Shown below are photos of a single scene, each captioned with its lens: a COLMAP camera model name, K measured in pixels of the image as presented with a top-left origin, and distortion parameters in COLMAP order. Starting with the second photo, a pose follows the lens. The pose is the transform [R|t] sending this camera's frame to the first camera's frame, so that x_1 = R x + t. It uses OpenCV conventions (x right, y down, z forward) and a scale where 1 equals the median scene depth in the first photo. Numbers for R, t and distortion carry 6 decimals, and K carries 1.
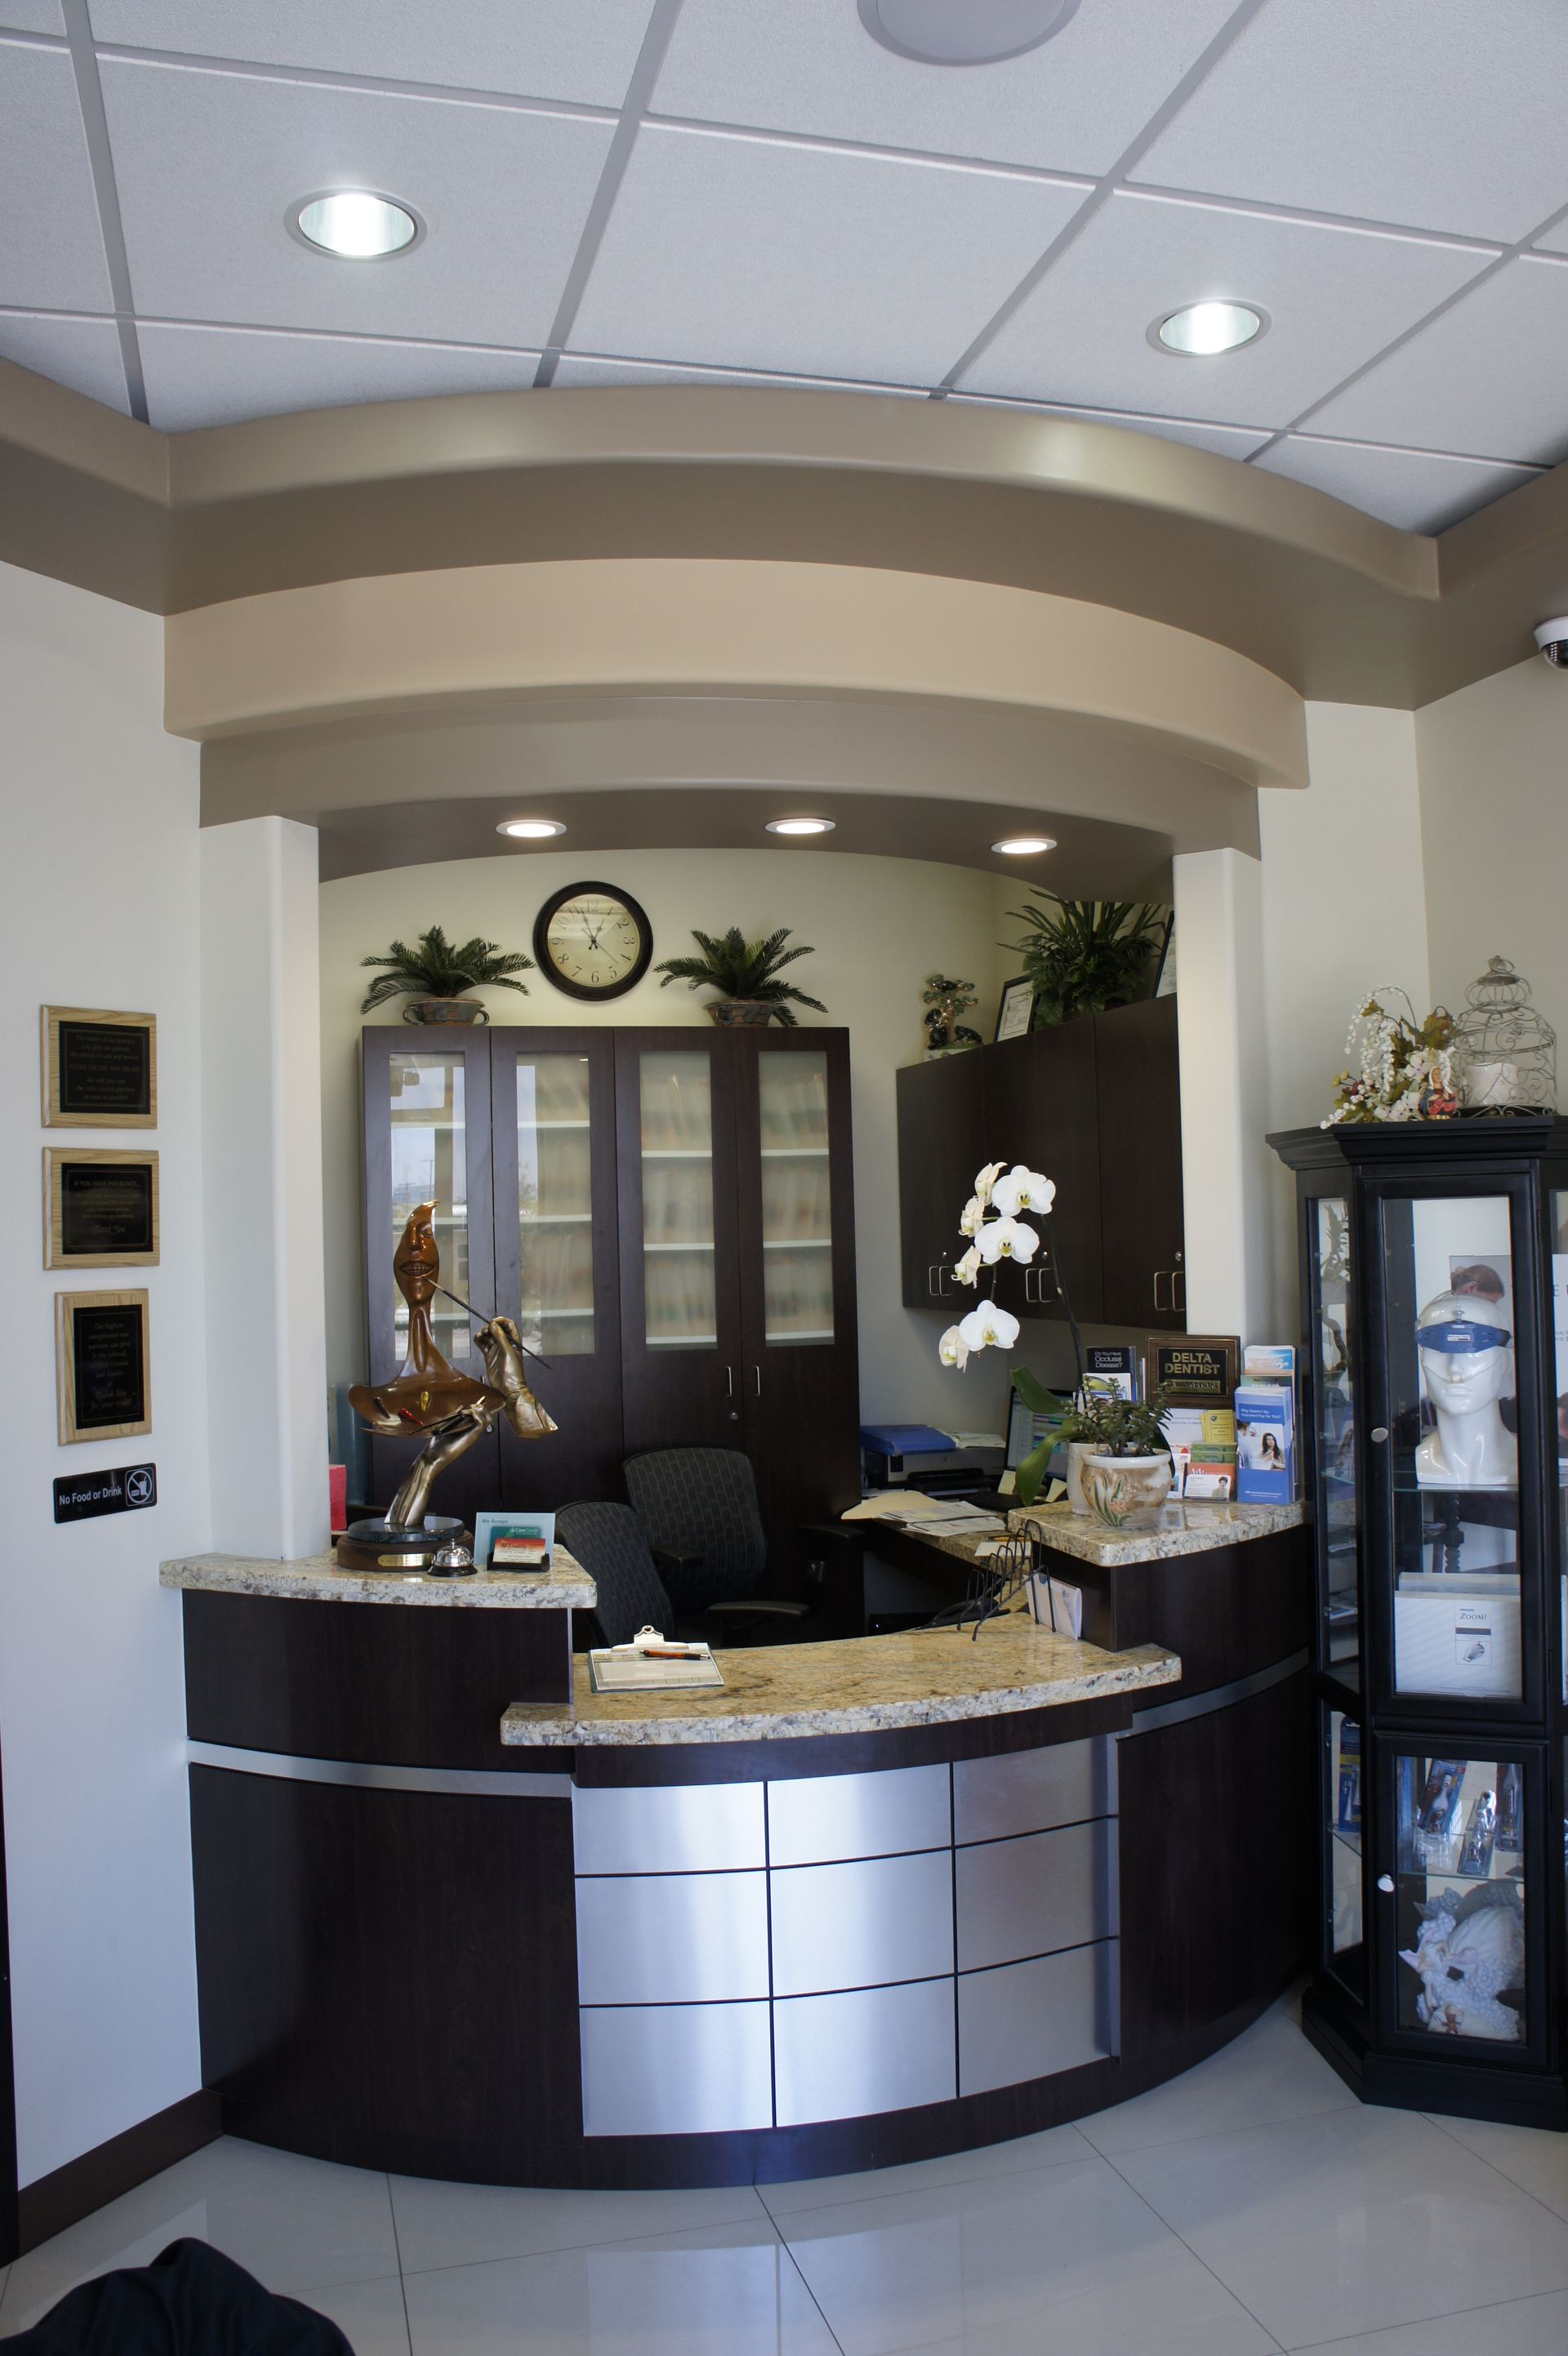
lens RADIAL K [[1861.5, 0, 779.1], [0, 1861.5, 1174.2], [0, 0, 1]] dist [-0.182215, 0.140916]
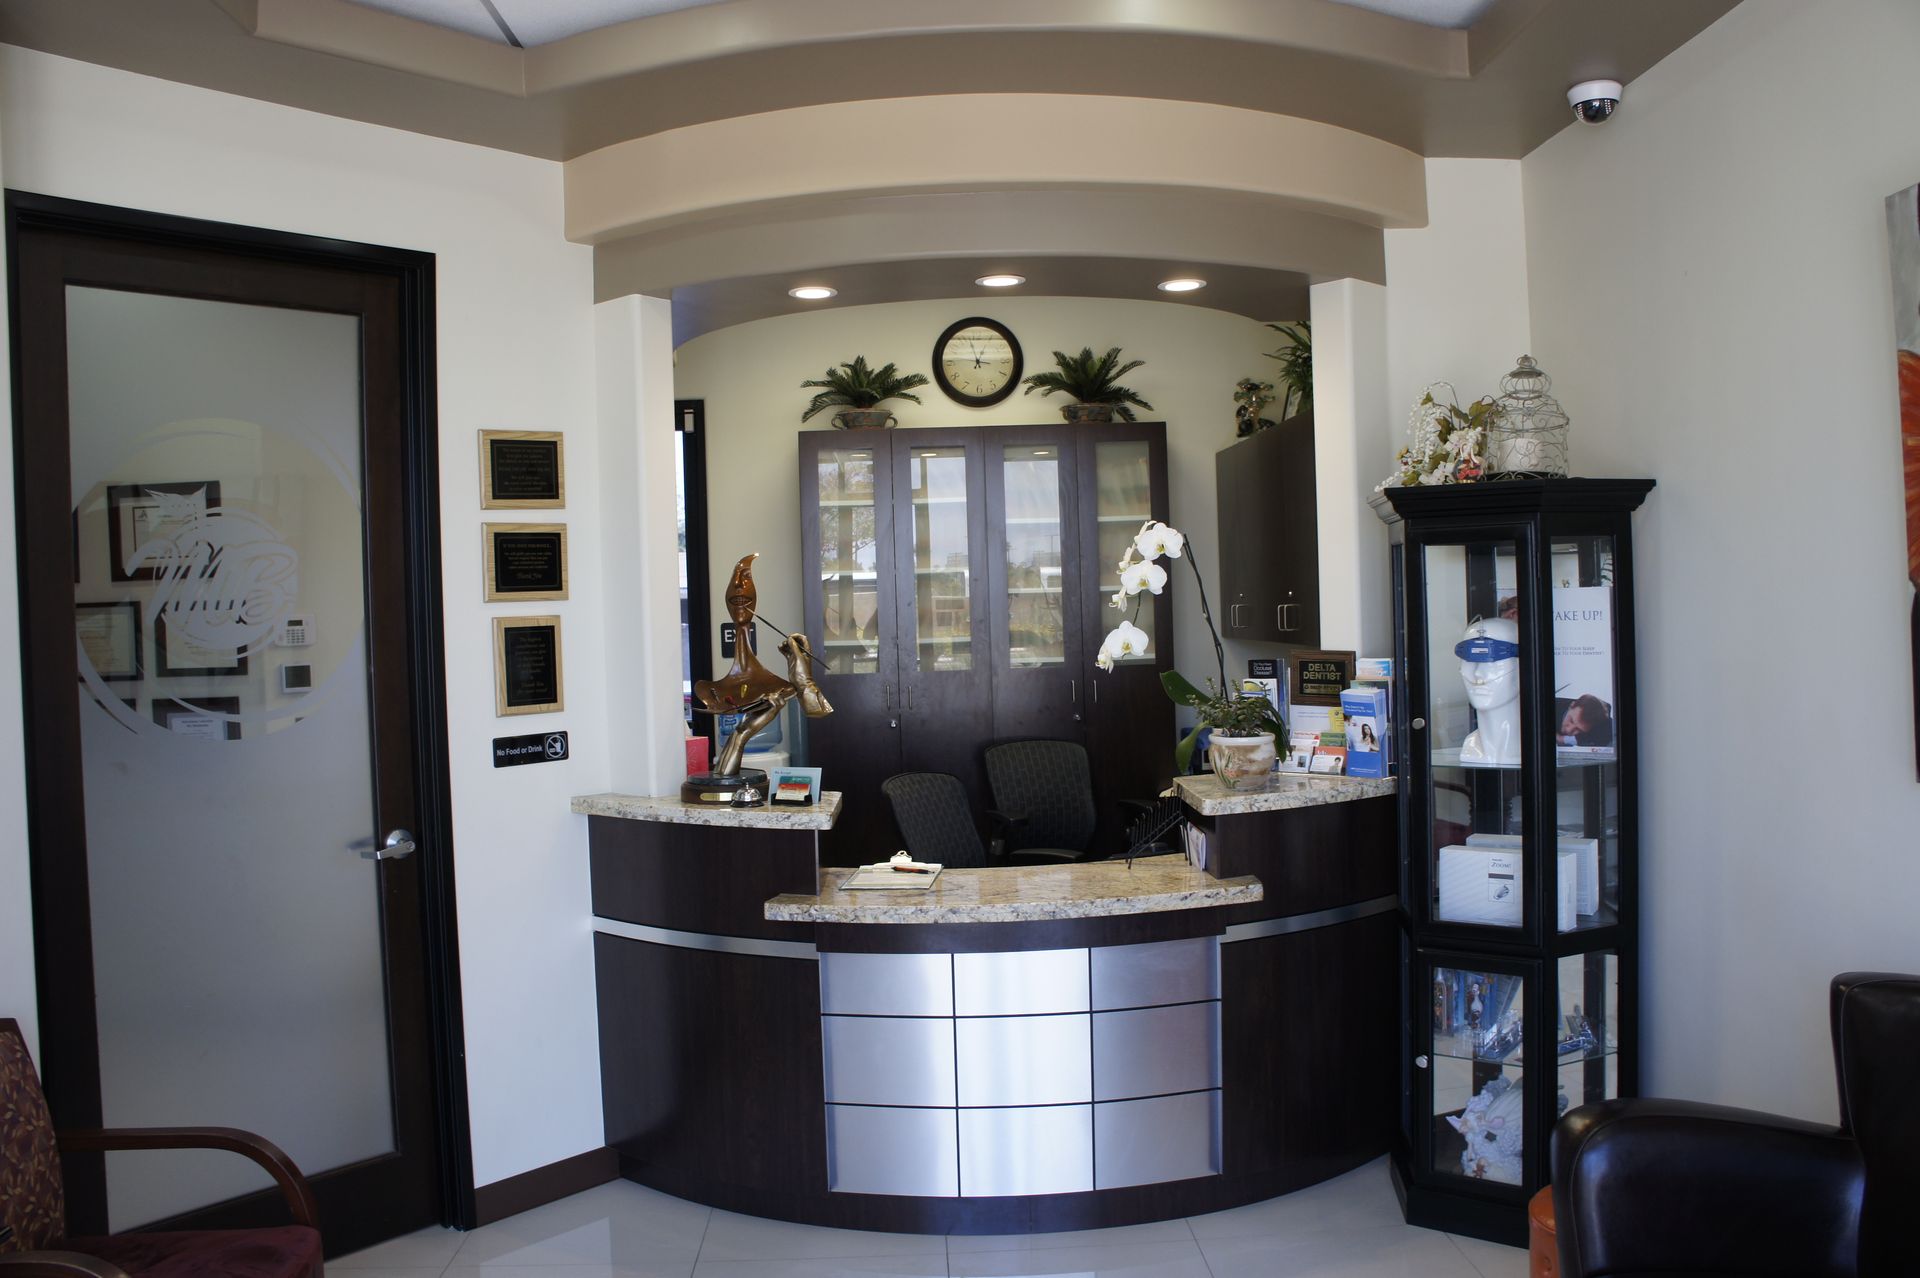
lens RADIAL K [[1515.4, 0, 956.6], [0, 1515.4, 631.4], [0, 0, 1]] dist [-0.180222, 0.141420]
pose [[0.972497, -0.000733, -0.232912, 0.247592], [0.014391, 0.998273, 0.056947, 0.009822], [0.232468, -0.058733, 0.970829, -0.118712]]
